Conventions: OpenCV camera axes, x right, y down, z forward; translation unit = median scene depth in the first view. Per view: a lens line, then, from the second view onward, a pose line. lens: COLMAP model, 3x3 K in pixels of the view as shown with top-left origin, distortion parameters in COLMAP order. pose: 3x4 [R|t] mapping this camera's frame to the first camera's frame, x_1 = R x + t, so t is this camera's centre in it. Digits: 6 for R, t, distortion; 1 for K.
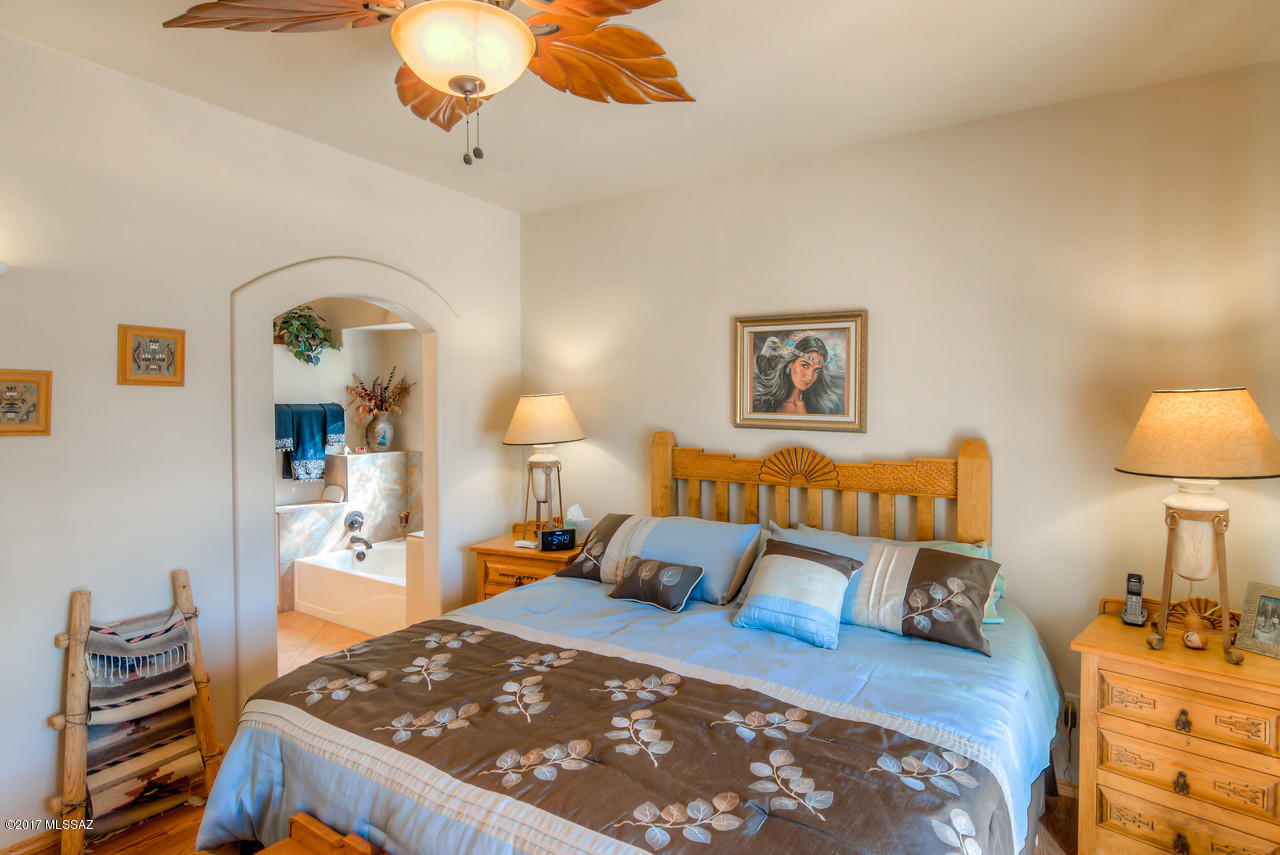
lens RADIAL K [[675.3, 0, 636.1], [0, 675.3, 408.9], [0, 0, 1]] dist [-0.001989, -0.000410]
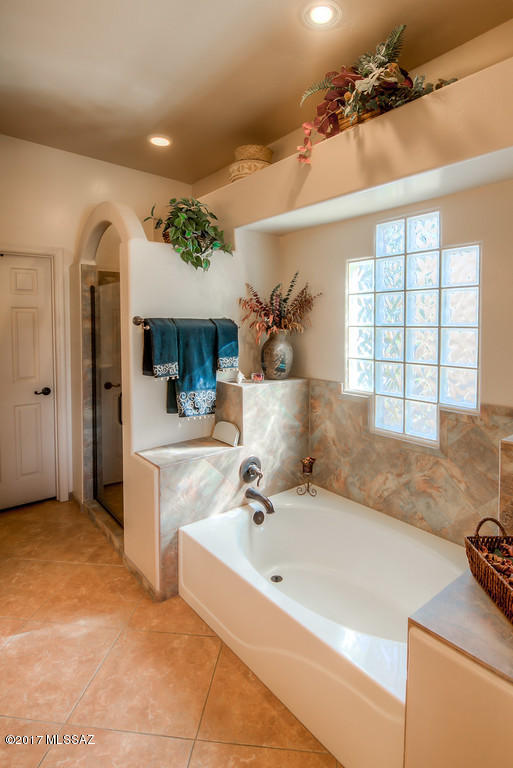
lens RADIAL K [[416.1, 0, 264.7], [0, 416.1, 337.7], [0, 0, 1]] dist [0.003714, -0.014717]
pose [[0.958048, 0.011267, -0.286385, -0.271329], [-0.006206, 0.999808, 0.018574, 0.005252], [0.286540, -0.016017, 0.957934, 0.558542]]
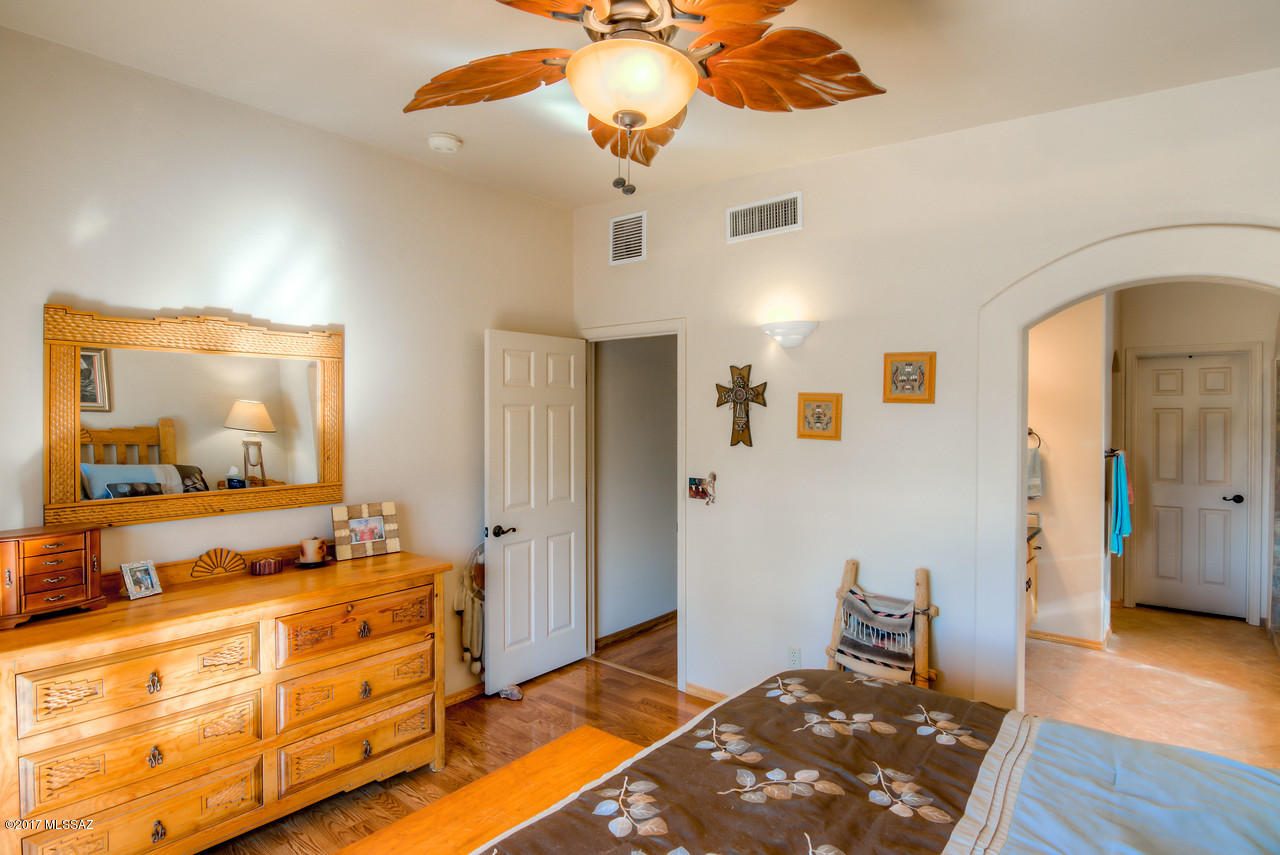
lens RADIAL K [[675.2, 0, 656.0], [0, 675.2, 413.4], [0, 0, 1]] dist [-0.017875, 0.000228]
pose [[-0.072205, 0.006772, -0.997367, 0.226938], [-0.022836, 0.999704, 0.008441, -0.008050], [0.997128, 0.023385, -0.072028, 0.317137]]
